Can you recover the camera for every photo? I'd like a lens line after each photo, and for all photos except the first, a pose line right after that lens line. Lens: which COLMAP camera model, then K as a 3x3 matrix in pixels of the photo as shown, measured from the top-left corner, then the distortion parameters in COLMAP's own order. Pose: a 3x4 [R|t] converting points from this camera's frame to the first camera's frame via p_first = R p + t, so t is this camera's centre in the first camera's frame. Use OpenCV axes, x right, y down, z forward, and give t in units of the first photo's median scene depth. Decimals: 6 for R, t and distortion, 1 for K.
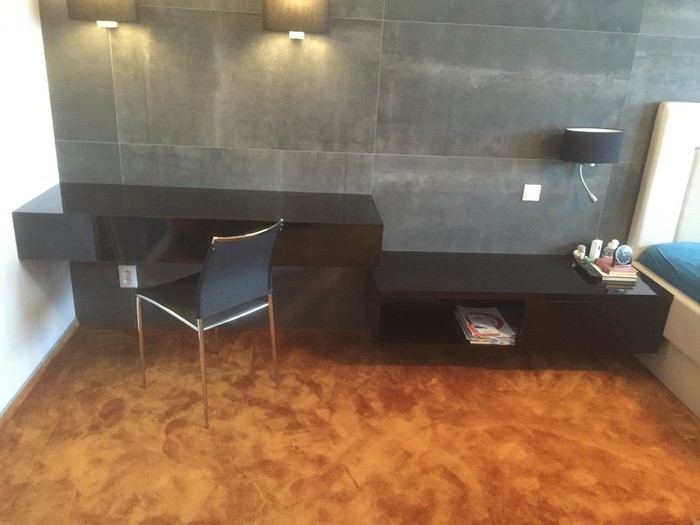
lens RADIAL K [[616.9, 0, 350.0], [0, 616.9, 262.5], [0, 0, 1]] dist [0.106272, -0.152332]
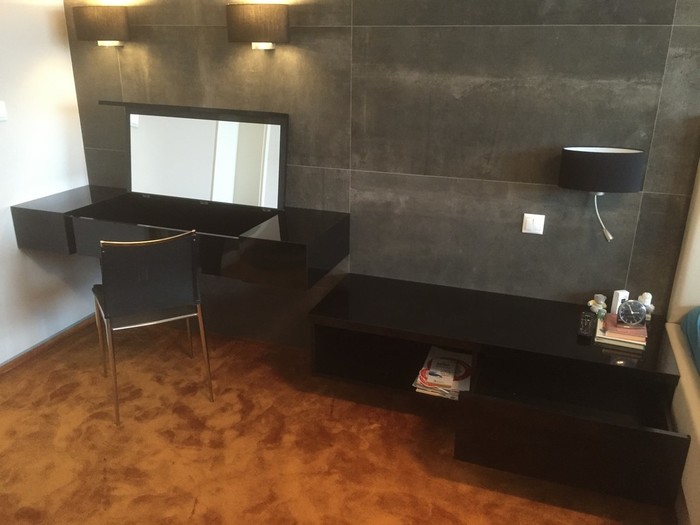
lens RADIAL K [[616.9, 0, 350.0], [0, 616.9, 262.5], [0, 0, 1]] dist [0.106272, -0.152332]
pose [[0.909166, 0.096296, -0.405147, 0.436852], [-0.107219, 0.994226, -0.004294, -0.033778], [0.402395, 0.047344, 0.914241, 0.161899]]
